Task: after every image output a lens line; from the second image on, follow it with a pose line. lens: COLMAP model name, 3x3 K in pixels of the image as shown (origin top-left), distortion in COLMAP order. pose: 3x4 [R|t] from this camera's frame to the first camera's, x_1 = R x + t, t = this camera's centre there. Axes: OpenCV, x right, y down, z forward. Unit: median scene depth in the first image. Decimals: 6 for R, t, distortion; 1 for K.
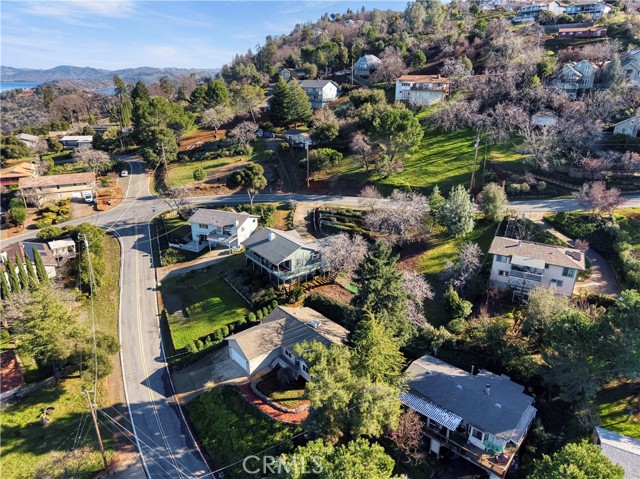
lens RADIAL K [[425.8, 0, 318.2], [0, 425.8, 242.8], [0, 0, 1]] dist [0.035476, -0.036246]
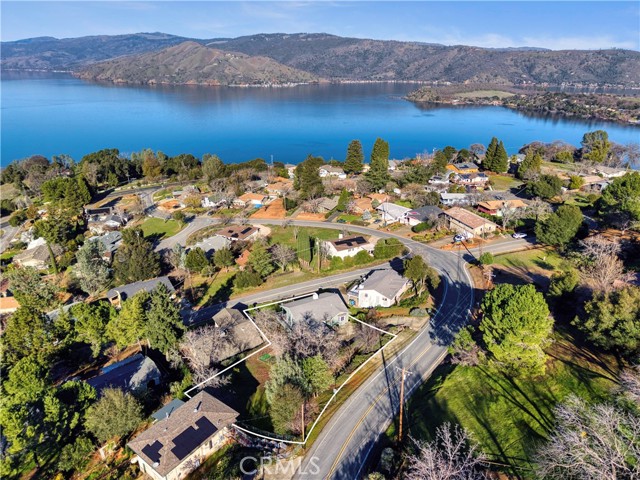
lens RADIAL K [[425.8, 0, 318.2], [0, 425.8, 243.3], [0, 0, 1]] dist [0.035476, -0.036246]
pose [[-0.139306, 0.378638, -0.915001, 0.865822], [-0.371860, 0.836383, 0.402719, -0.582030], [0.917777, 0.396354, 0.024287, 0.811946]]
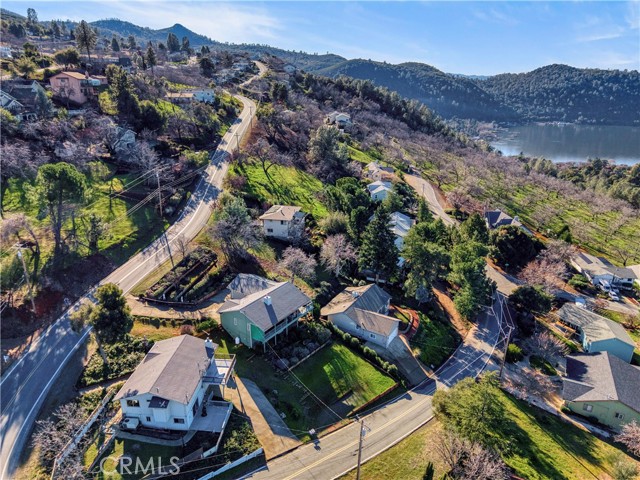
lens RADIAL K [[425.8, 0, 318.2], [0, 425.8, 243.3], [0, 0, 1]] dist [0.035476, -0.036246]
pose [[-0.301169, -0.348020, 0.887795, -0.818035], [0.345989, 0.827694, 0.441830, -0.432654], [-0.888588, 0.440232, -0.128865, 0.858672]]
